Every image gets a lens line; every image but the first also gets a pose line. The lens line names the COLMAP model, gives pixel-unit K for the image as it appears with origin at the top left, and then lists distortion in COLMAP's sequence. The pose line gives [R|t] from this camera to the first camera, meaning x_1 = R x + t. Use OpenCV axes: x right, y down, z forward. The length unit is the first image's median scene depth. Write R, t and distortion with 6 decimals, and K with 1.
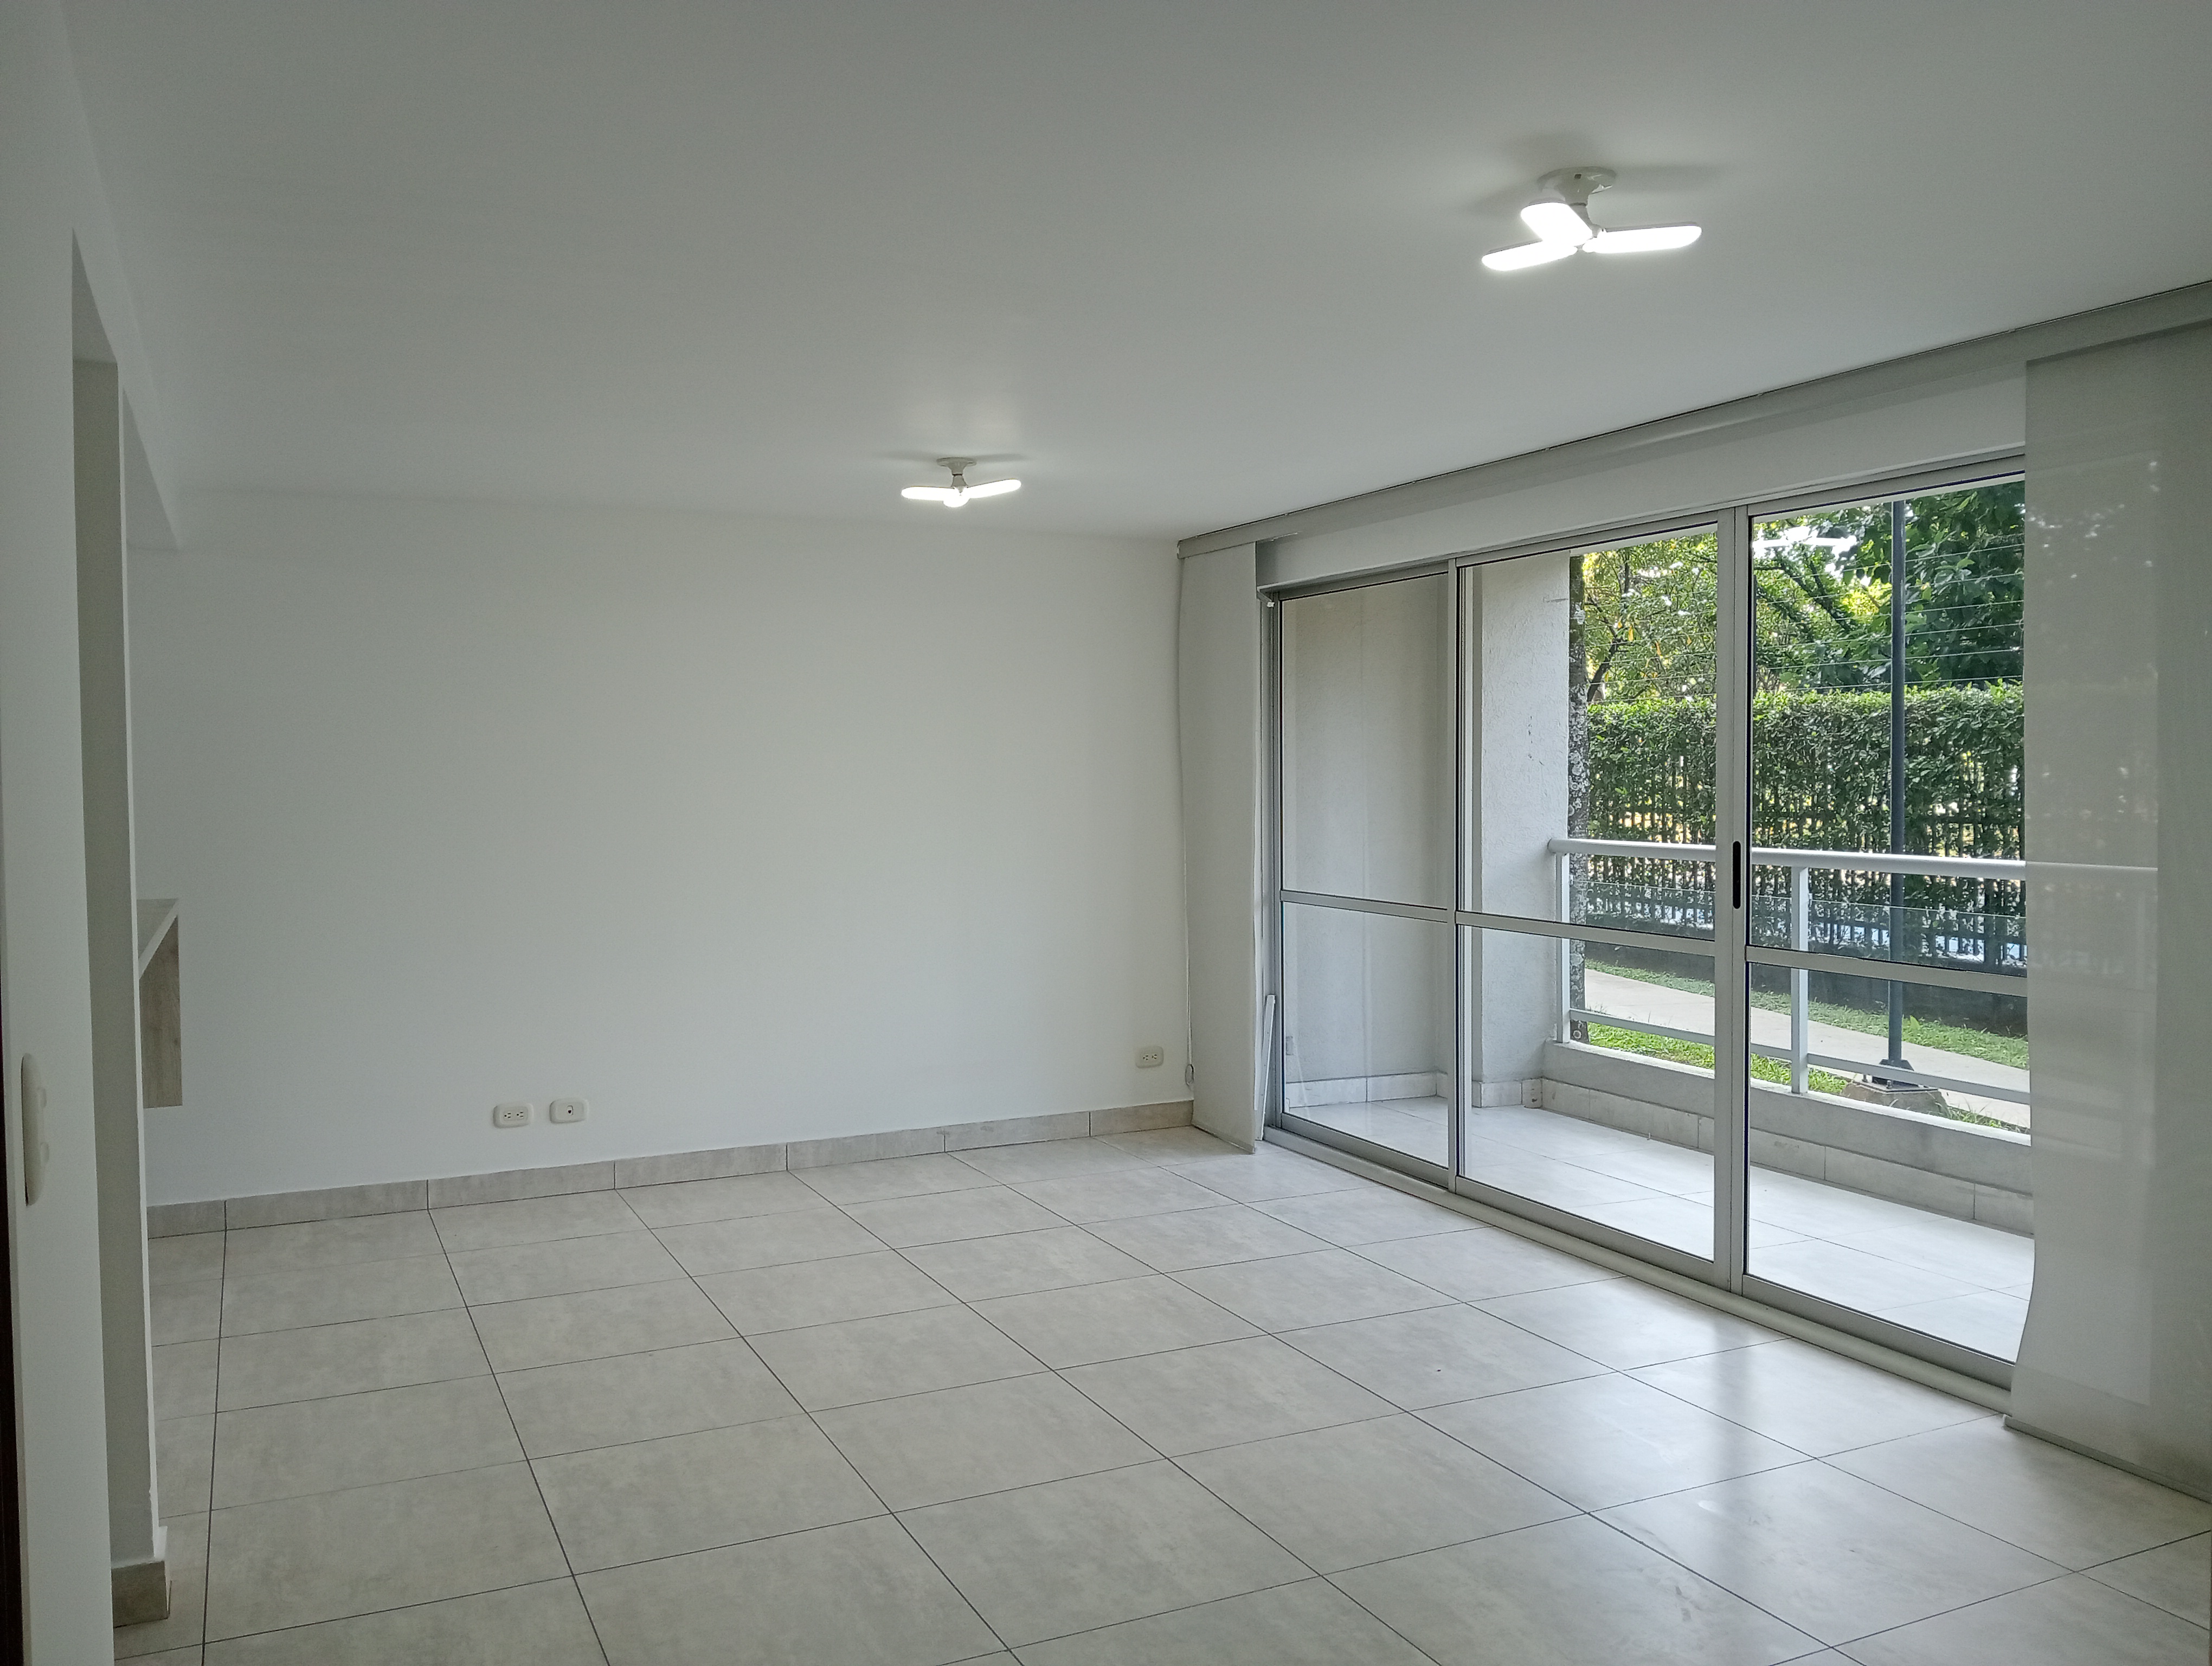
lens RADIAL K [[1775.4, 0, 1112.0], [0, 1775.4, 835.8], [0, 0, 1]] dist [0.067603, -0.157660]
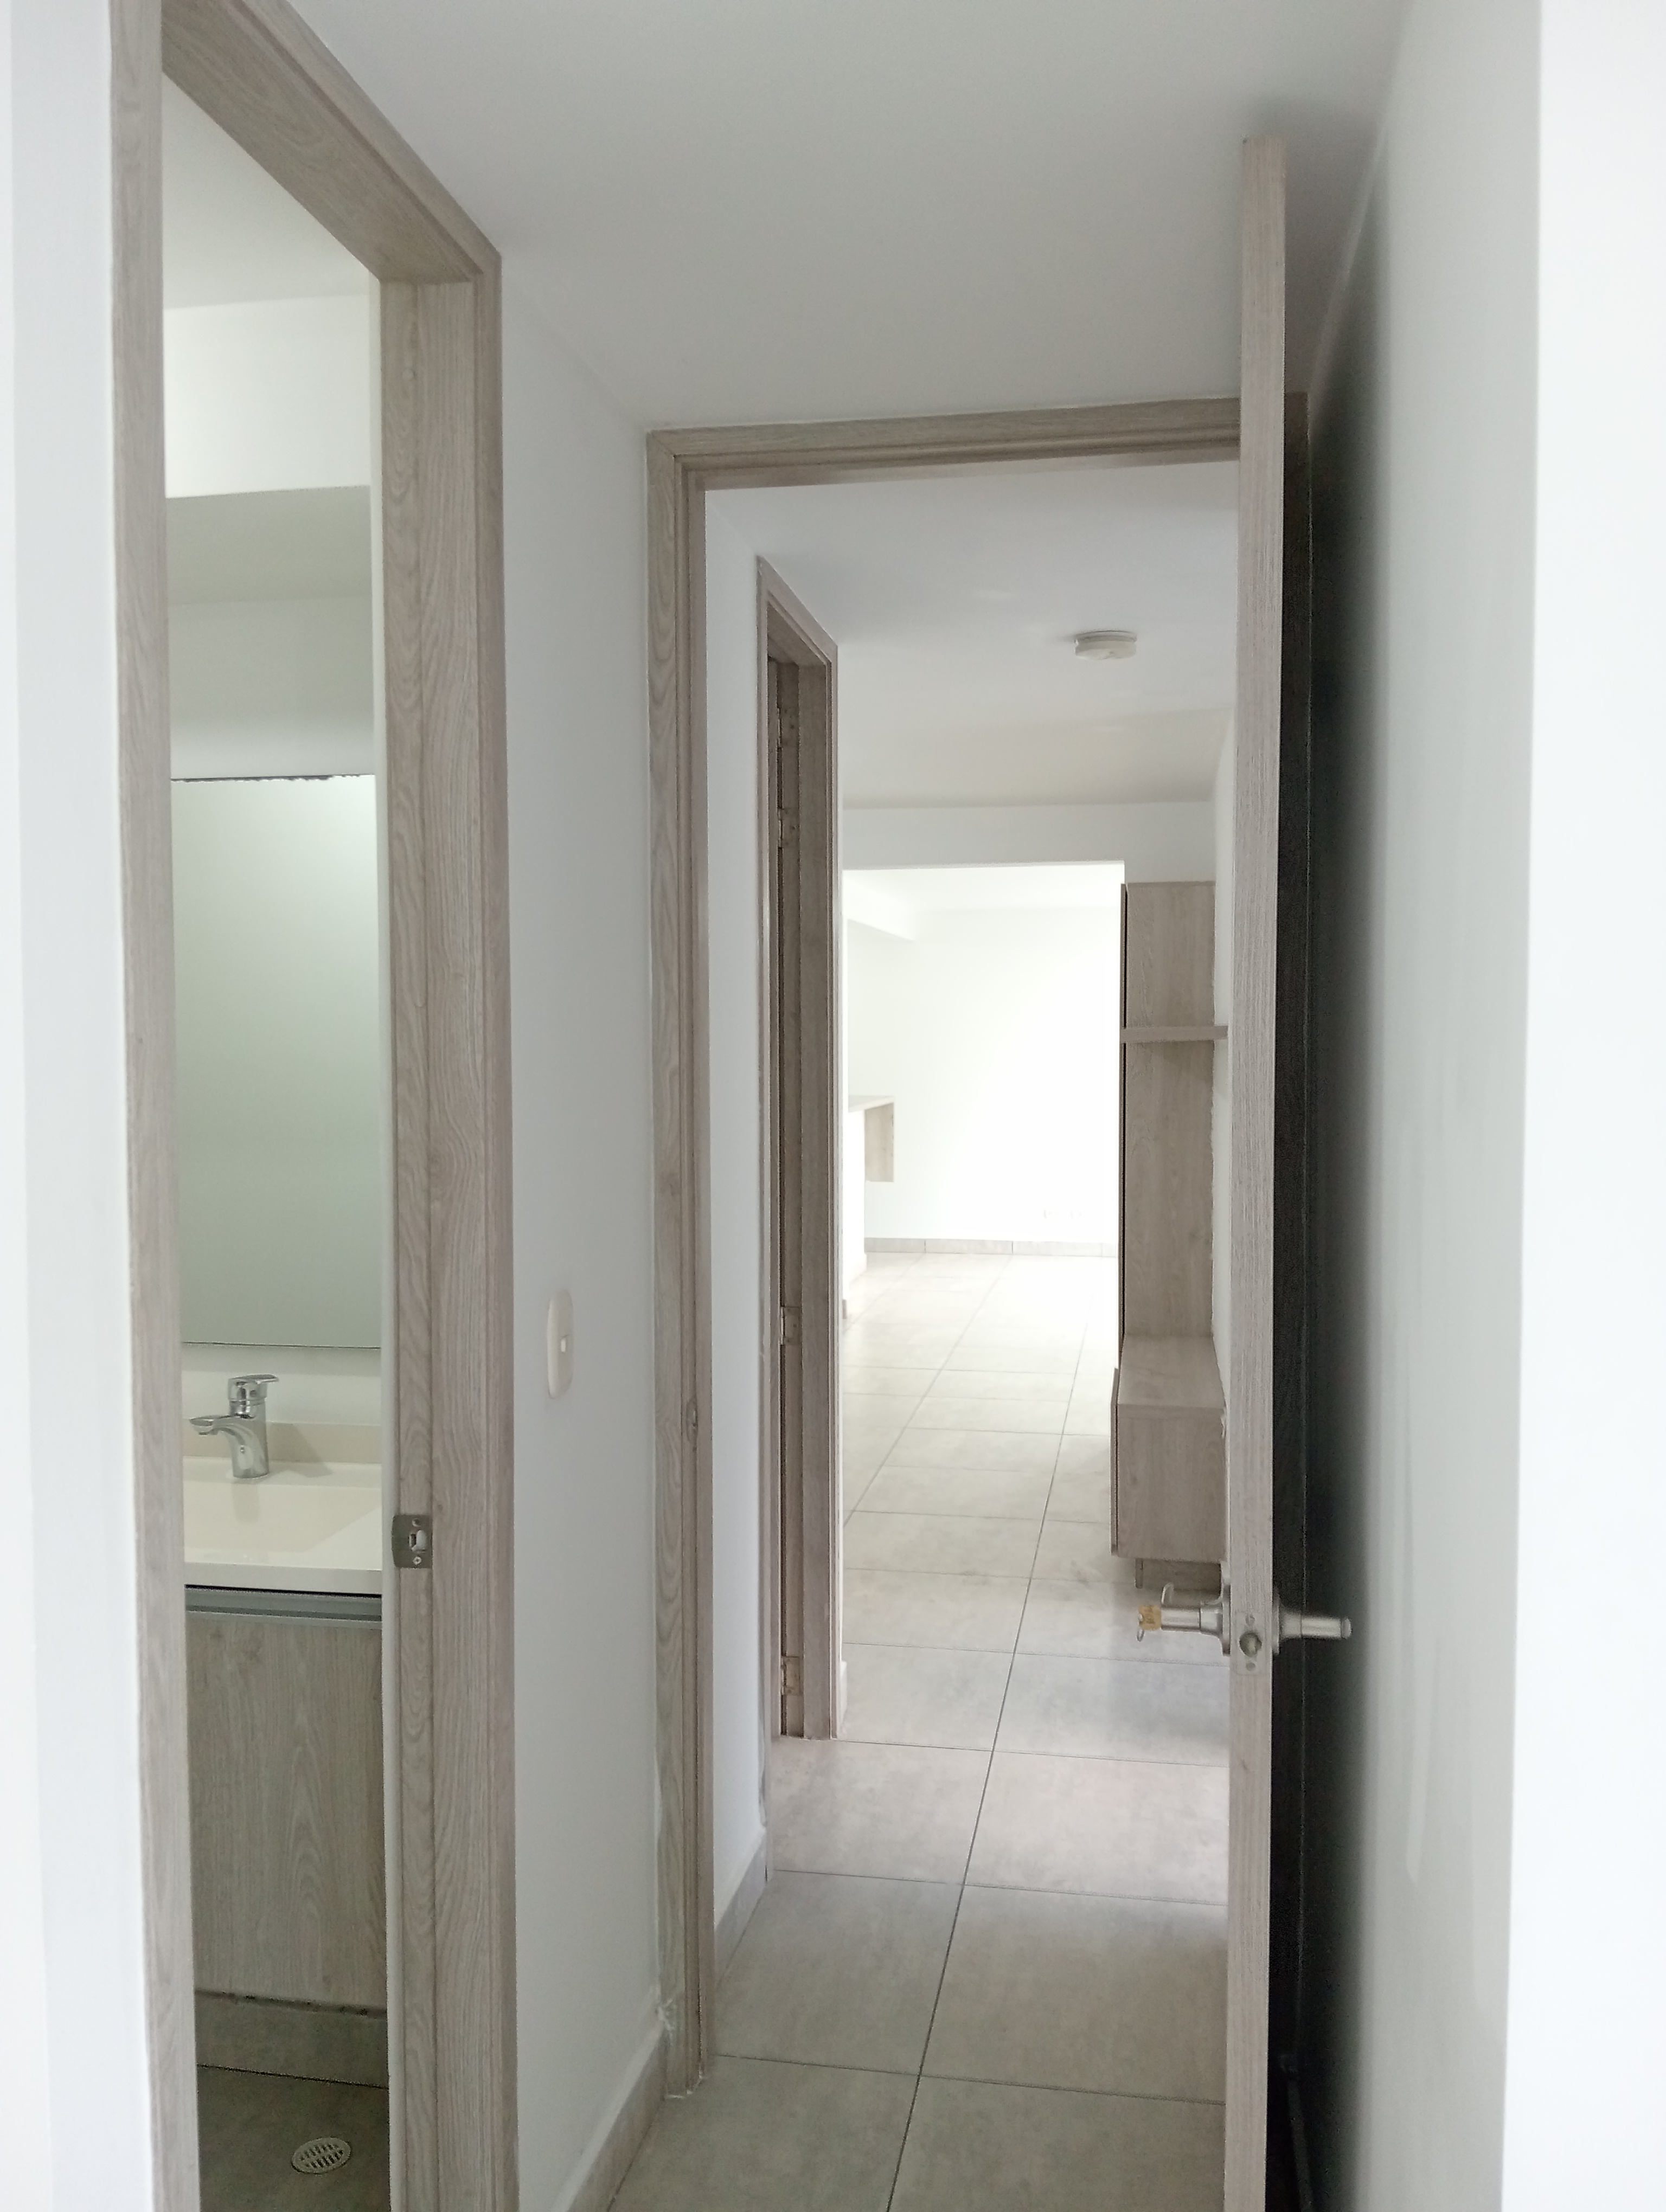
lens RADIAL K [[1740.5, 0, 833.0], [0, 1740.5, 1106.0], [0, 0, 1]] dist [0.040490, -0.116318]
pose [[0.811504, 0.030704, -0.583540, 0.546734], [-0.027586, 0.999518, 0.014229, 0.013117], [0.583696, 0.004551, 0.811960, -0.667480]]
